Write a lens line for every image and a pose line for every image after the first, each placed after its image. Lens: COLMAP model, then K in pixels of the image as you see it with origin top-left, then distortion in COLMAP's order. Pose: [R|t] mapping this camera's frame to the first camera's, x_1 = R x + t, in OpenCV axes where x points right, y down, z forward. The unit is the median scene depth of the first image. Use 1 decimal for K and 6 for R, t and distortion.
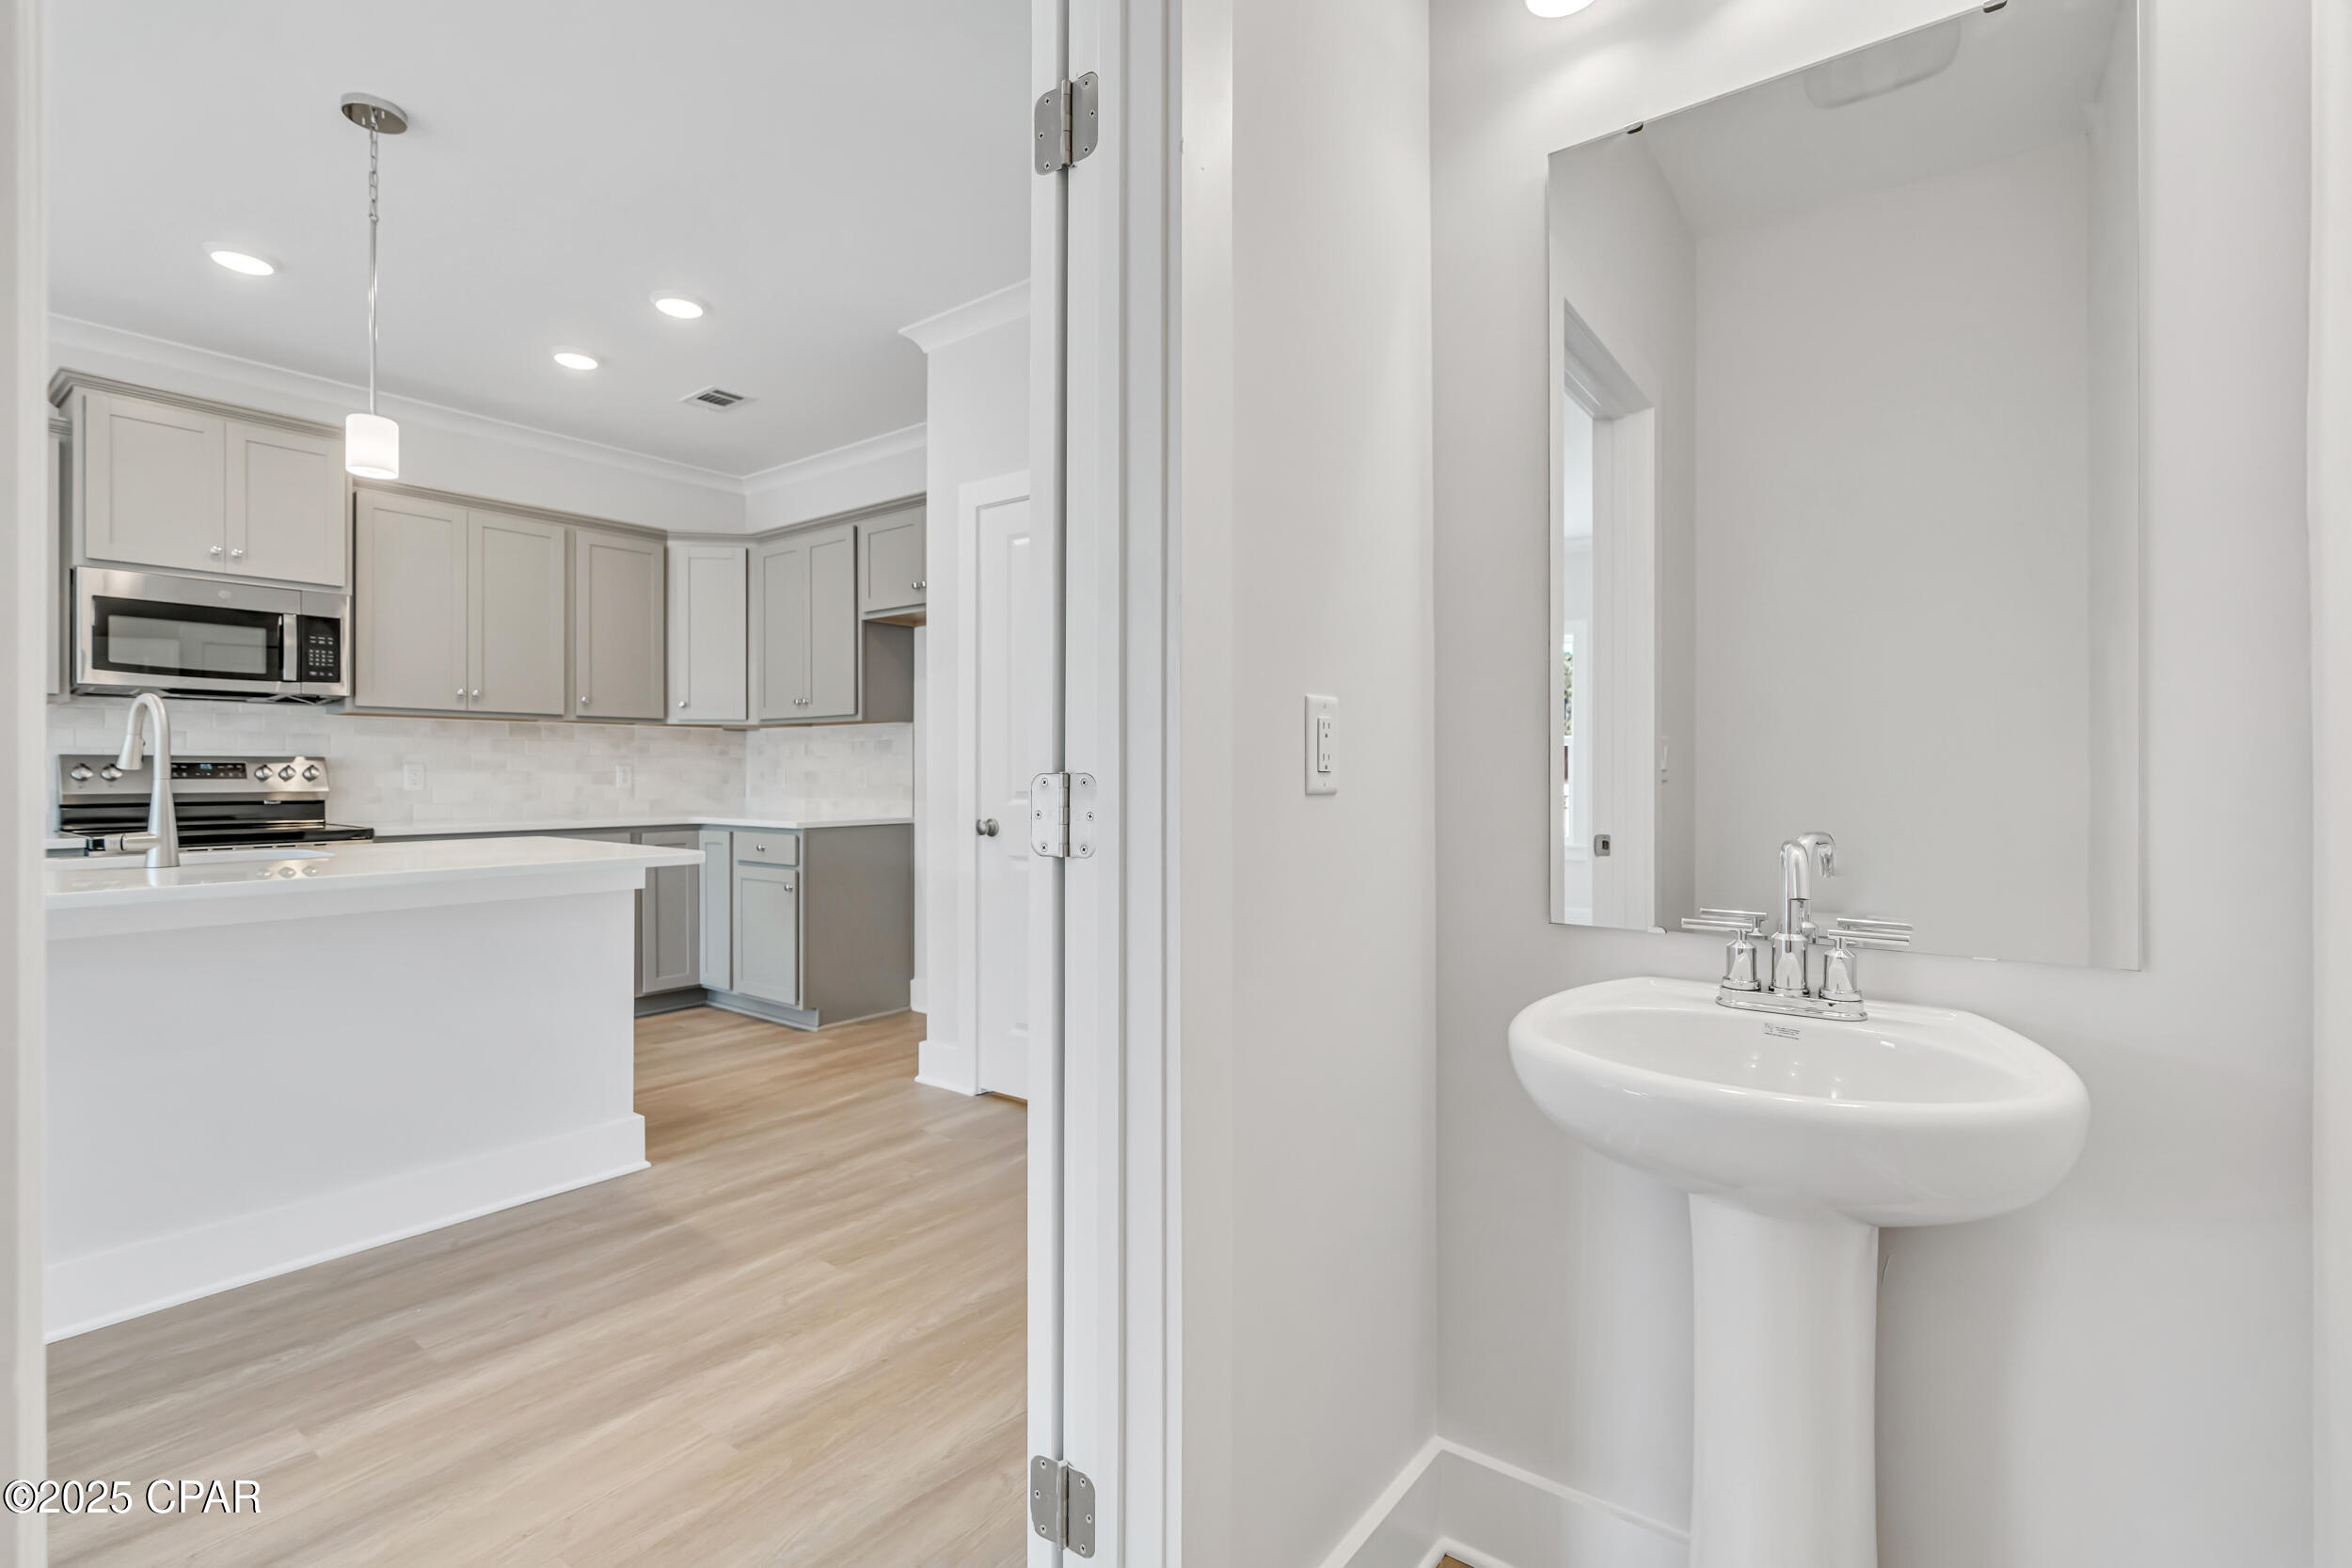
lens RADIAL K [[1061.4, 0, 1212.4], [0, 1061.4, 777.2], [0, 0, 1]] dist [-0.009105, 0.004652]
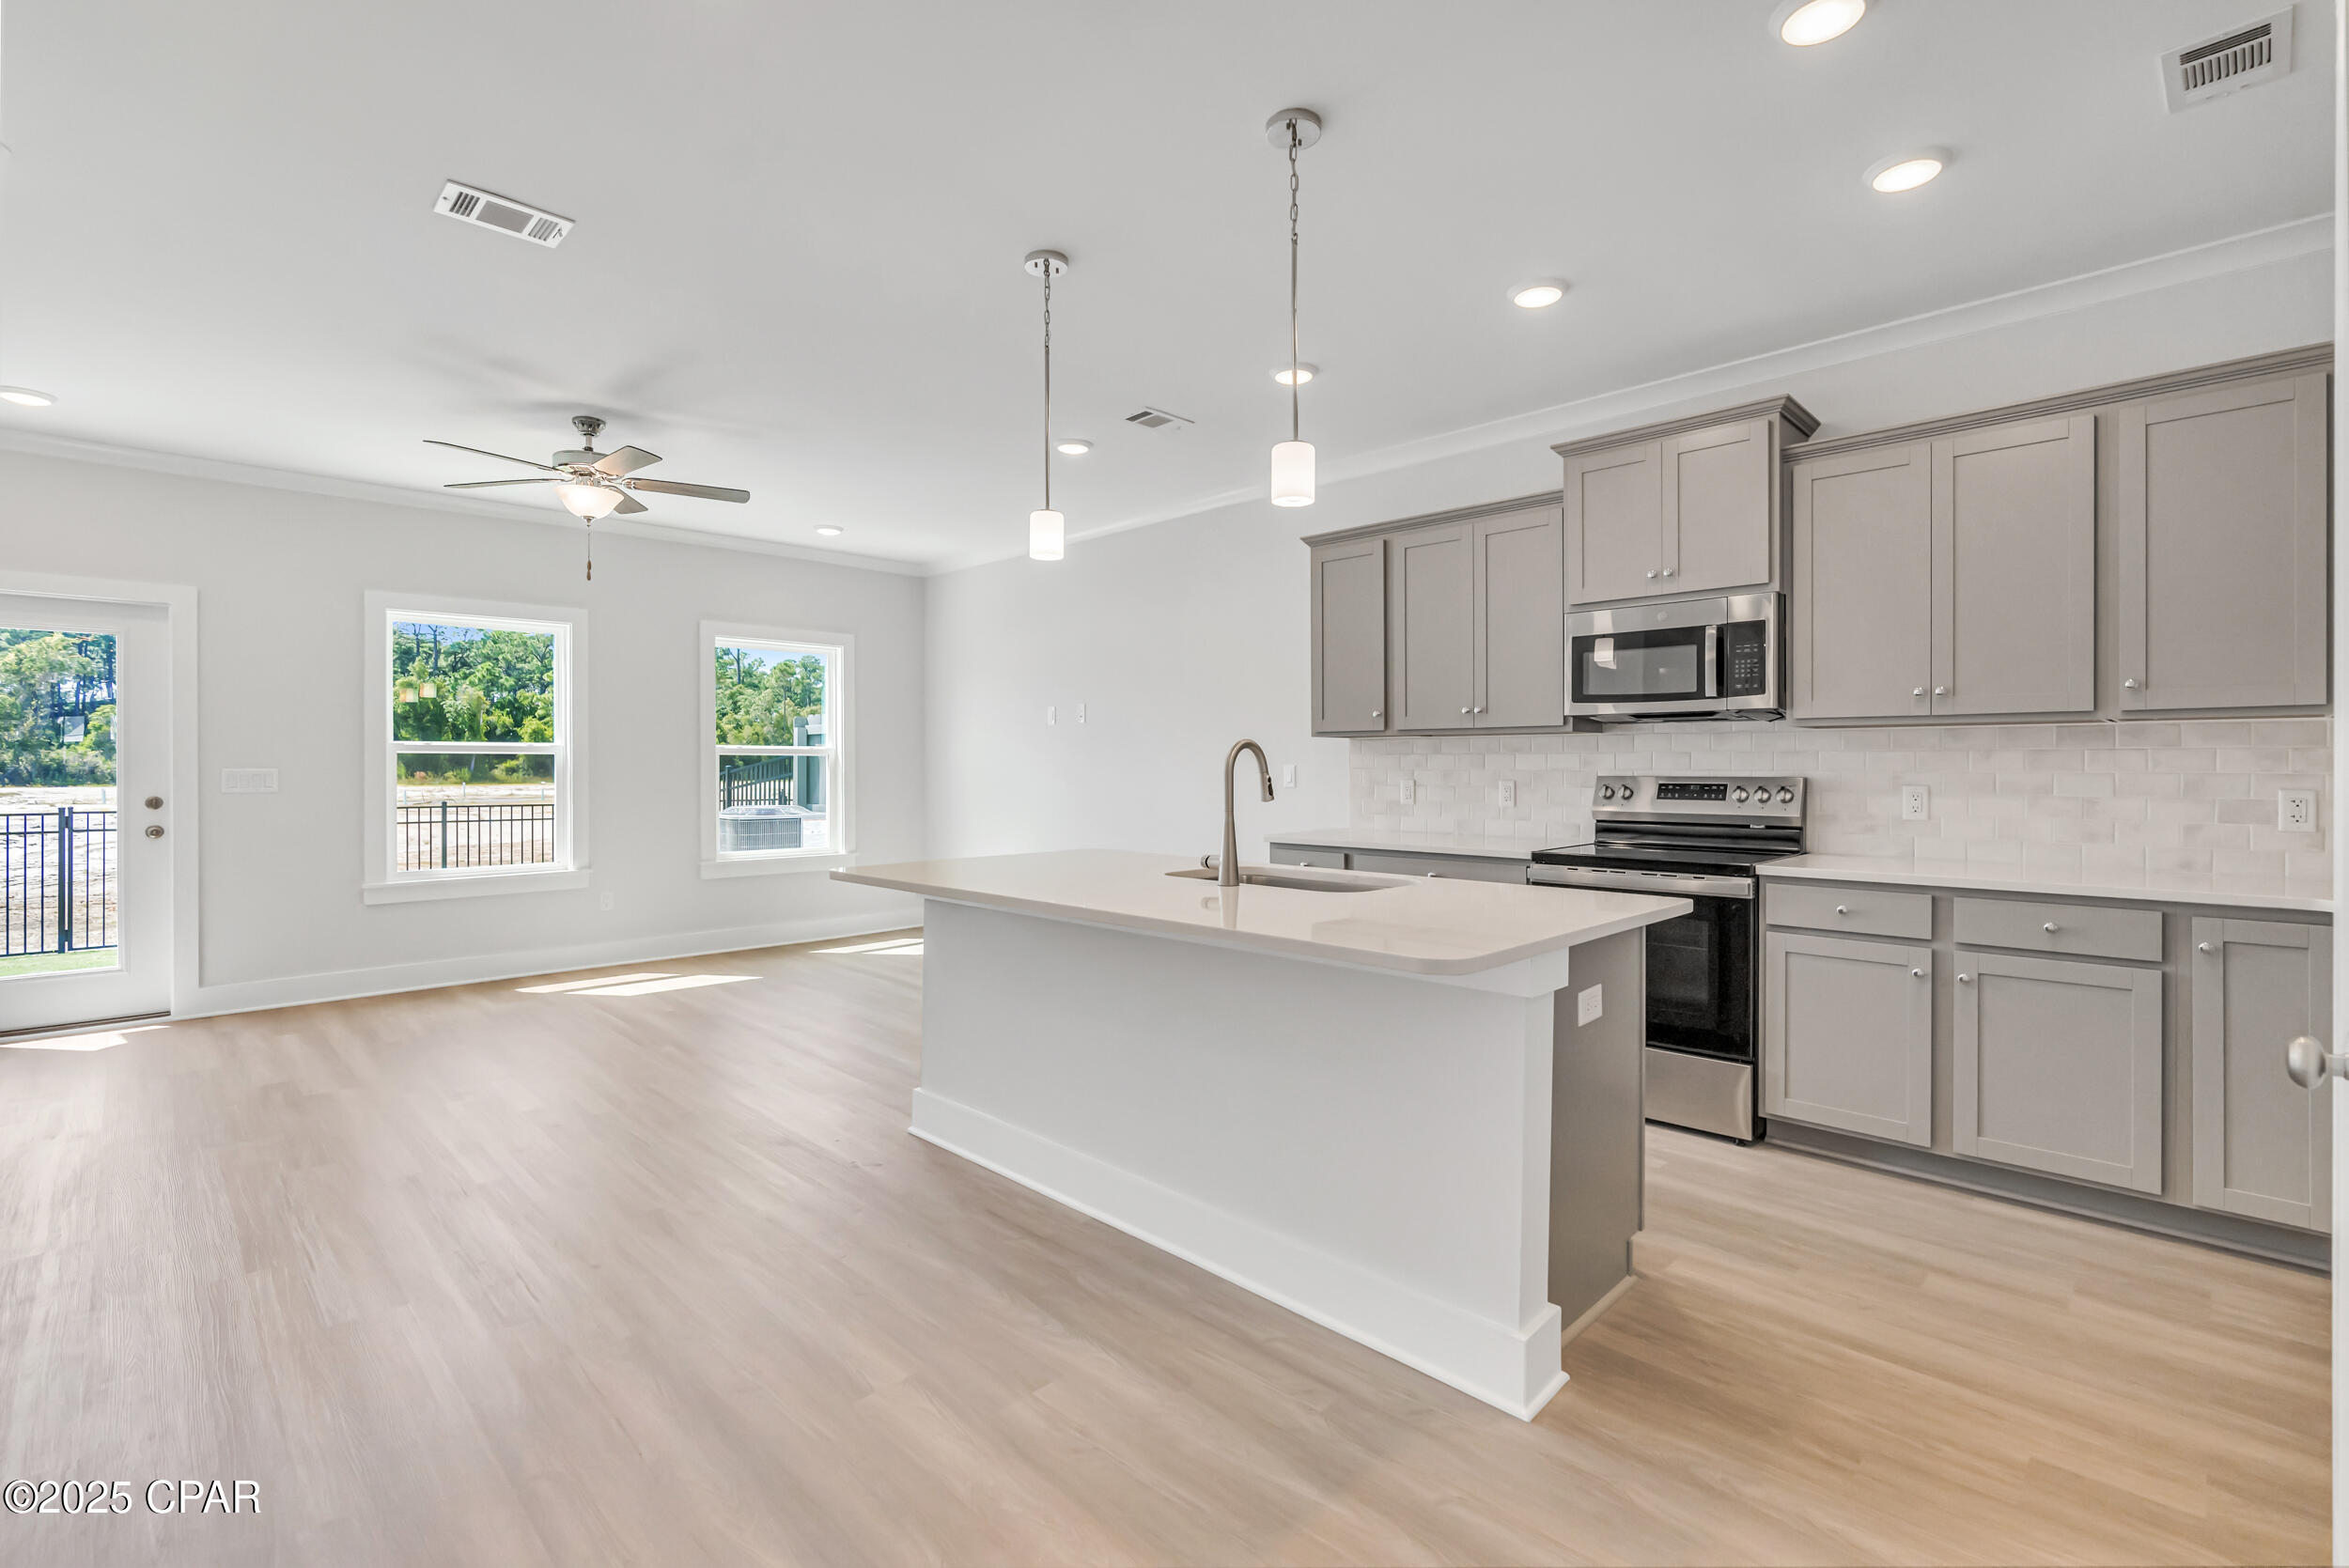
lens RADIAL K [[1060.1, 0, 1152.4], [0, 1060.1, 760.3], [0, 0, 1]] dist [-0.009105, 0.004652]
pose [[-0.164497, -0.006146, -0.986358, 0.117947], [-0.005607, 0.999970, -0.005295, -0.028083], [0.986362, 0.004660, -0.164527, 0.666838]]
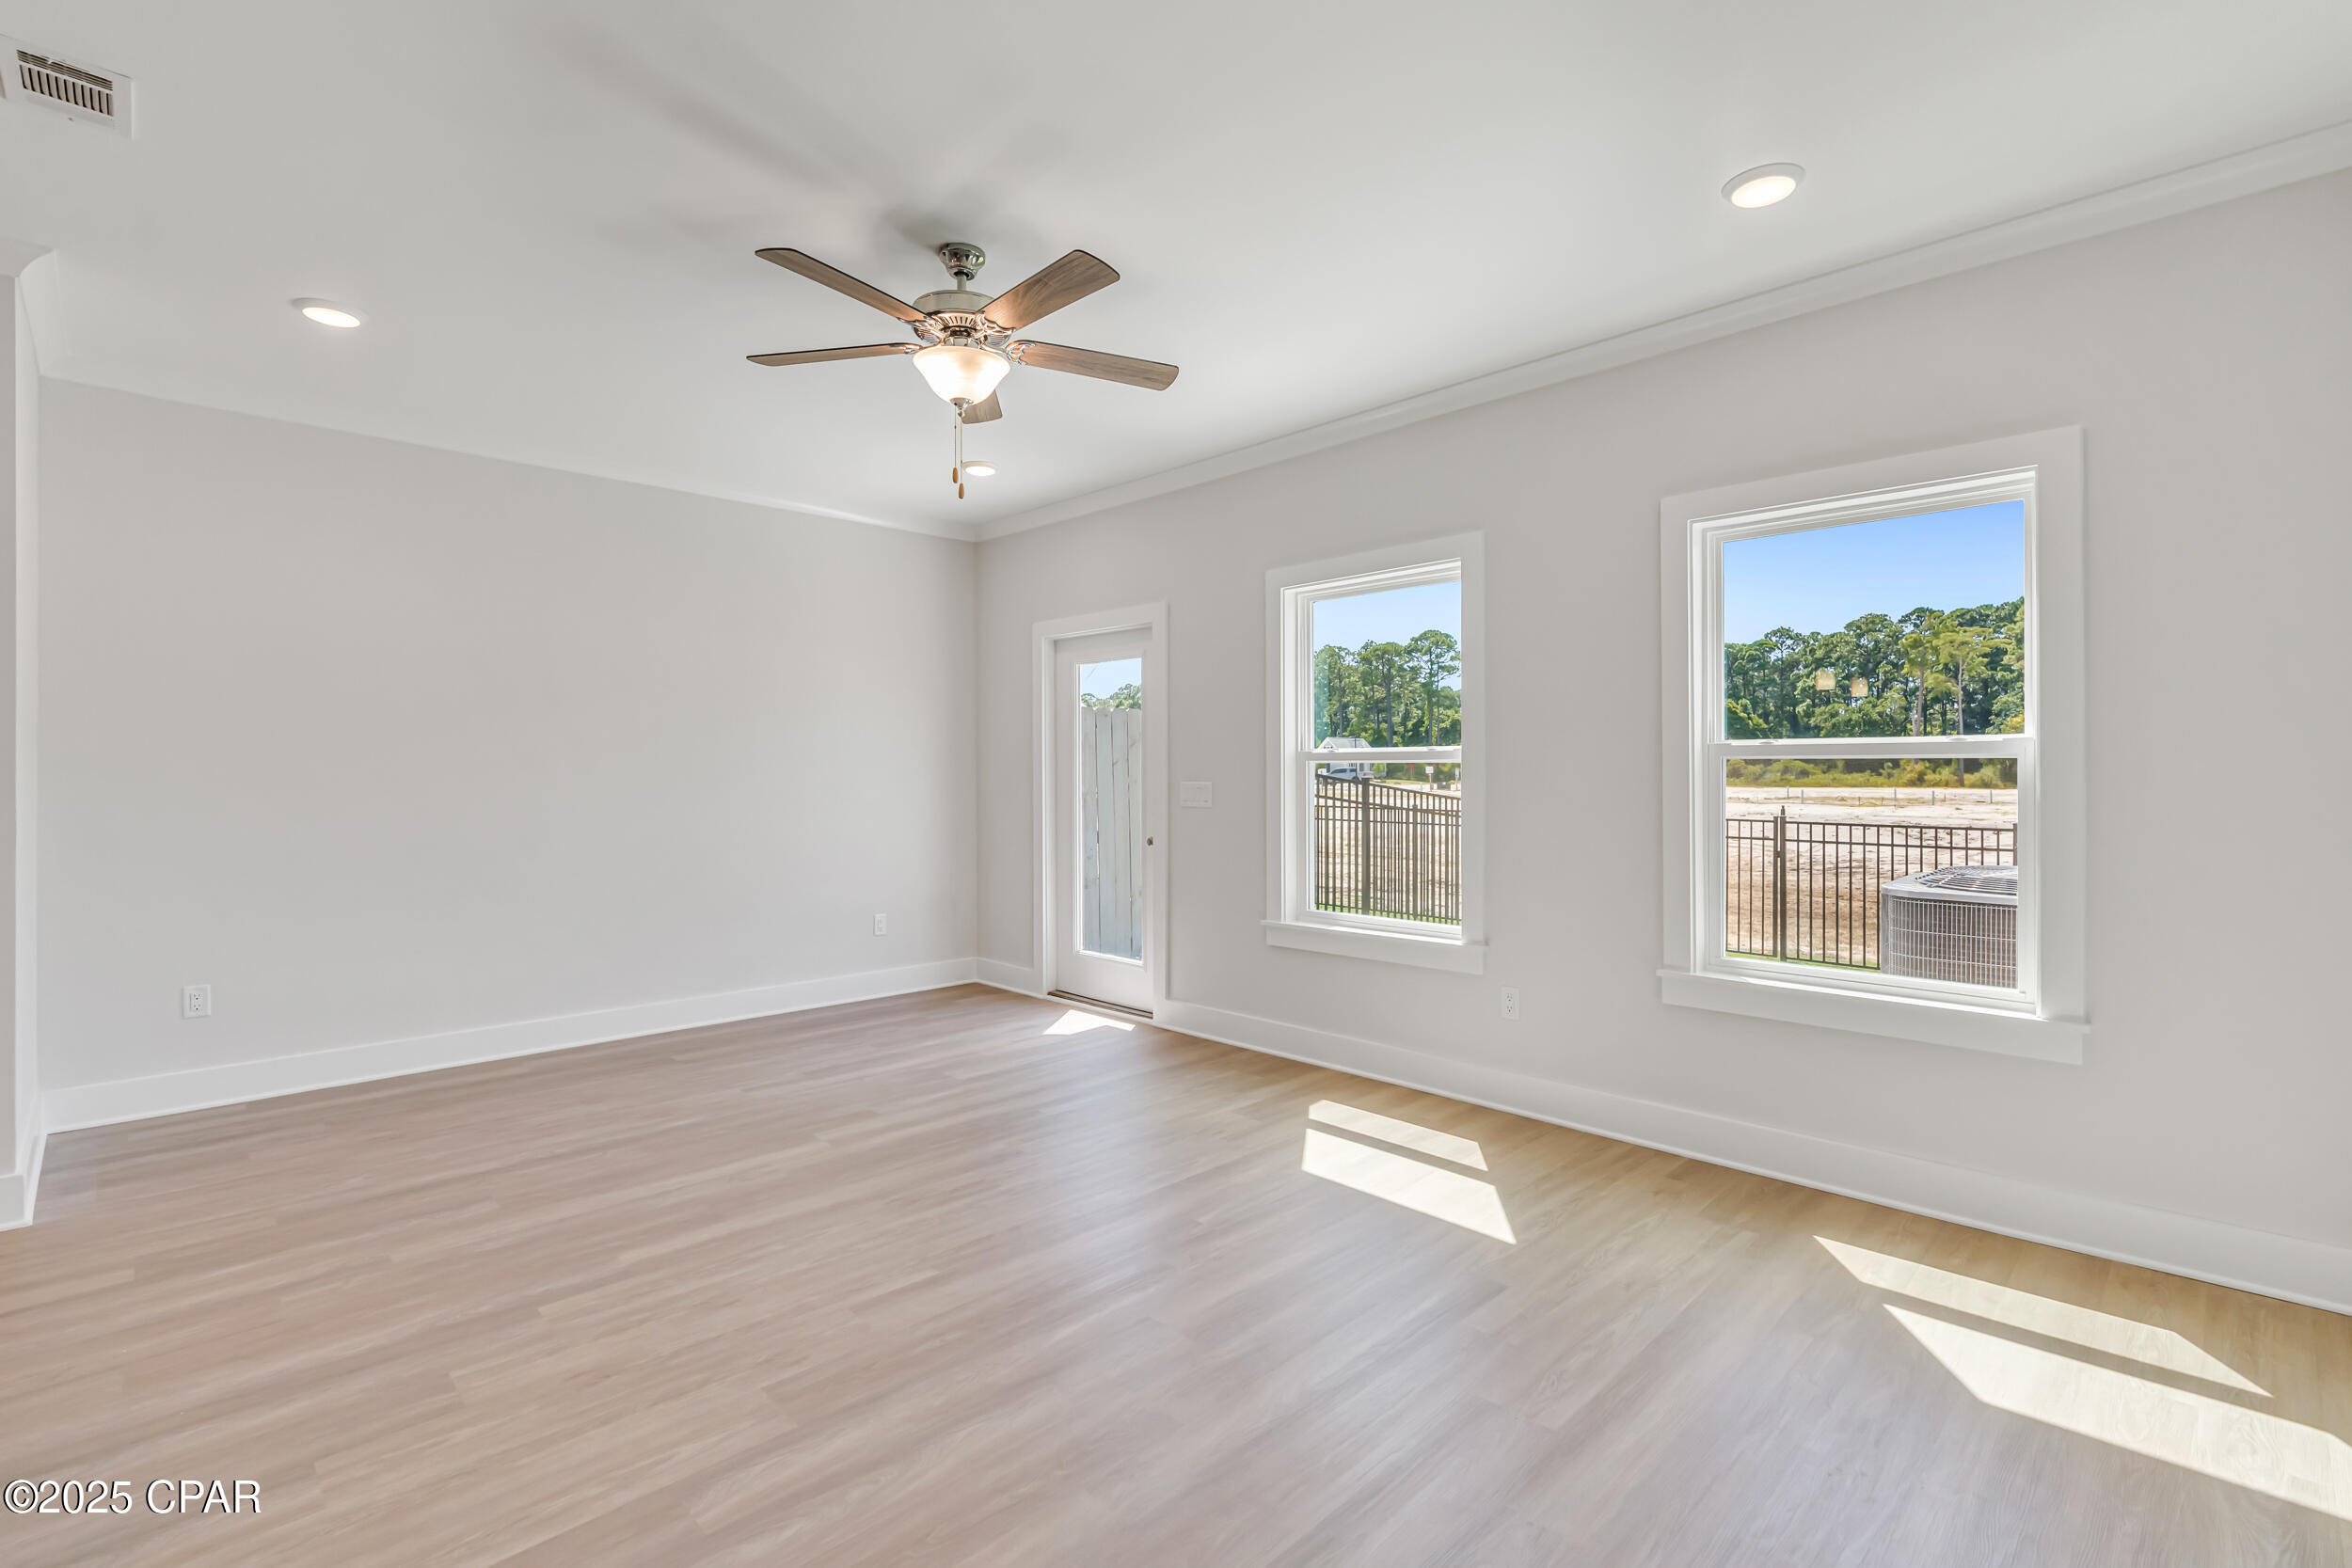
lens RADIAL K [[1061.4, 0, 1209.8], [0, 1061.4, 765.5], [0, 0, 1]] dist [-0.009105, 0.004652]
pose [[-0.991140, 0.001867, 0.132810, -1.213236], [0.001837, 0.999998, -0.000345, -0.037601], [-0.132810, -0.000098, -0.991141, 0.584815]]
